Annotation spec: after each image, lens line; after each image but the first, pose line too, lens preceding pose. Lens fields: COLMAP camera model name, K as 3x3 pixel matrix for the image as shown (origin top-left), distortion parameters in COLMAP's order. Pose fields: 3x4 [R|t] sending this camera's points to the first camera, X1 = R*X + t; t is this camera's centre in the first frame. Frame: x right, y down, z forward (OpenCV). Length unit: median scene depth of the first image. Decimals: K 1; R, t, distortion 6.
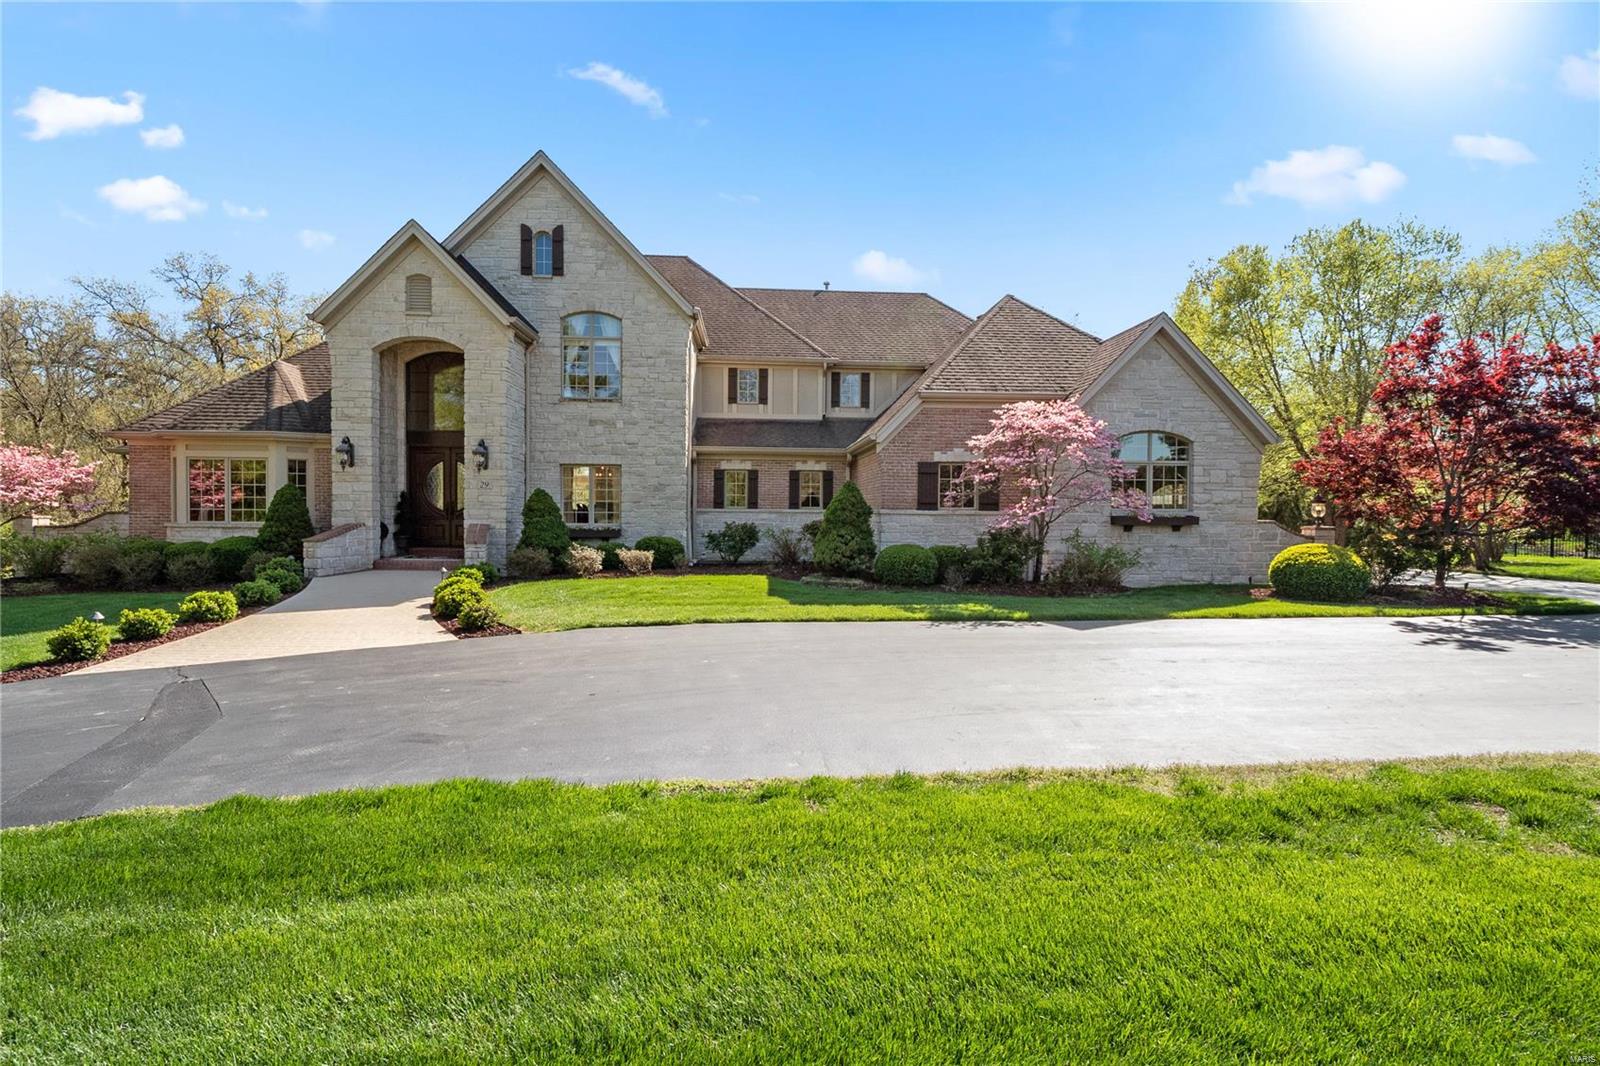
lens RADIAL K [[749.8, 0, 795.7], [0, 749.8, 527.0], [0, 0, 1]] dist [0.000415, -0.005452]
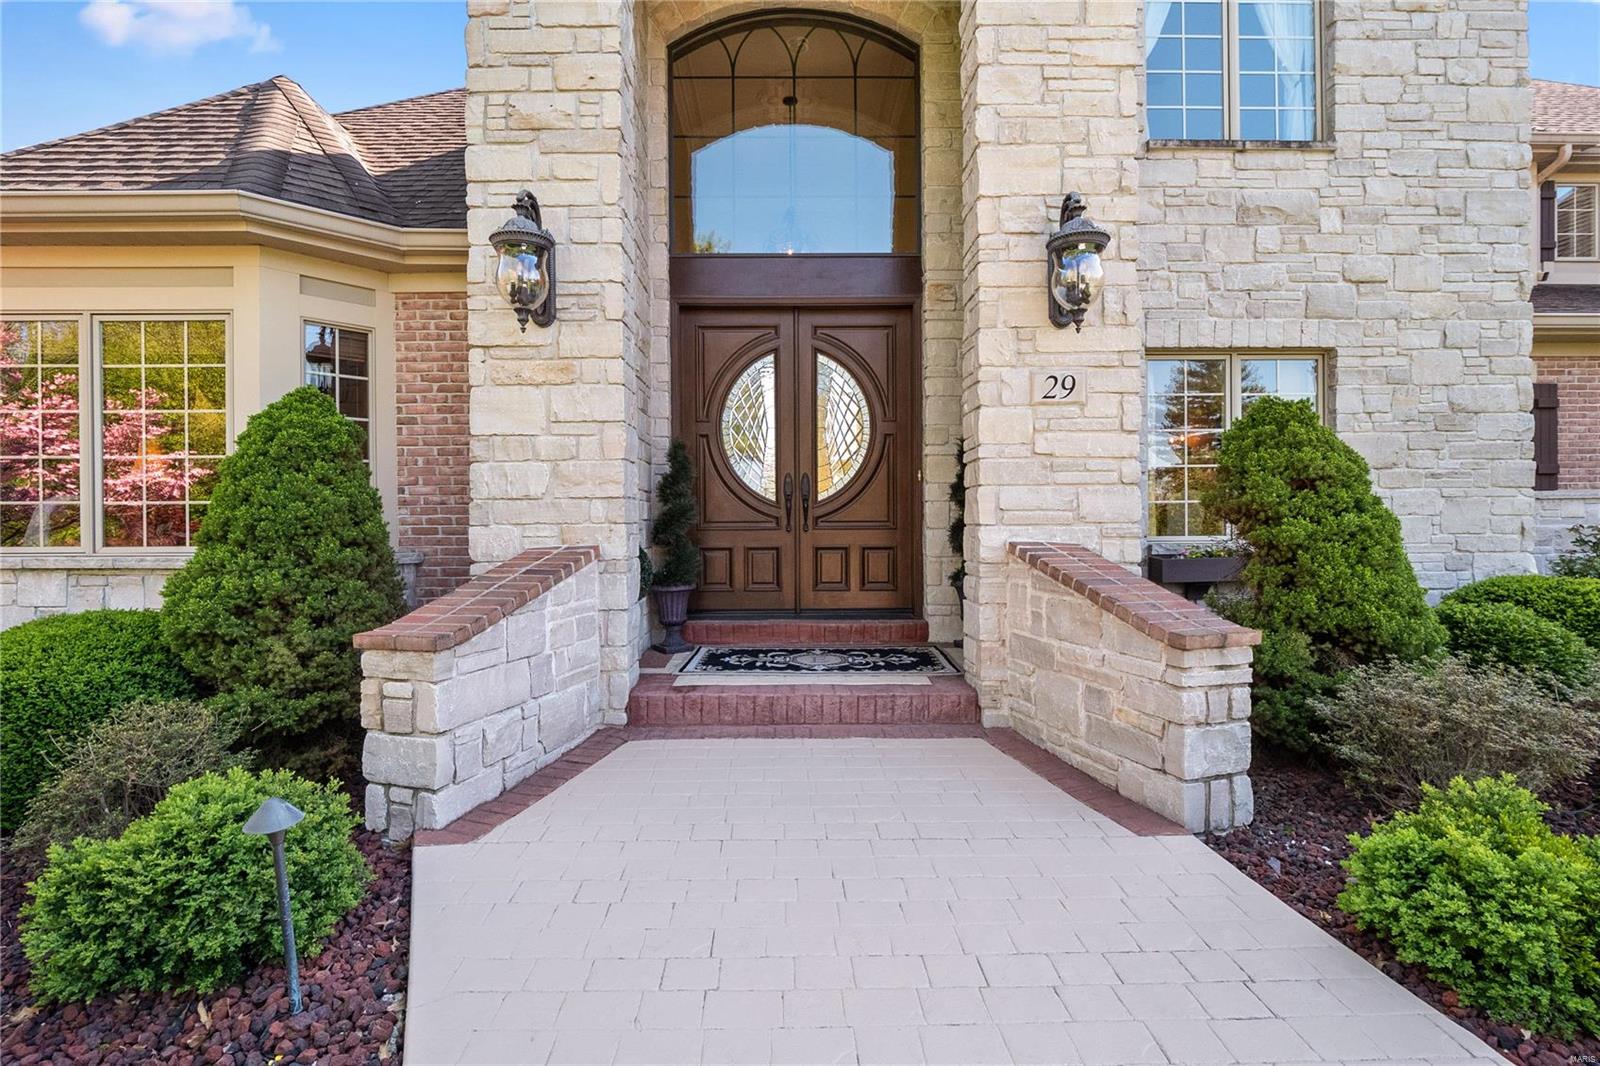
lens RADIAL K [[749.8, 0, 795.7], [0, 749.8, 527.0], [0, 0, 1]] dist [0.000415, -0.005452]
pose [[0.998633, -0.015554, -0.049902, -0.488958], [0.014676, 0.999732, -0.017913, -0.006250], [0.050167, 0.017156, 0.998593, 0.741415]]
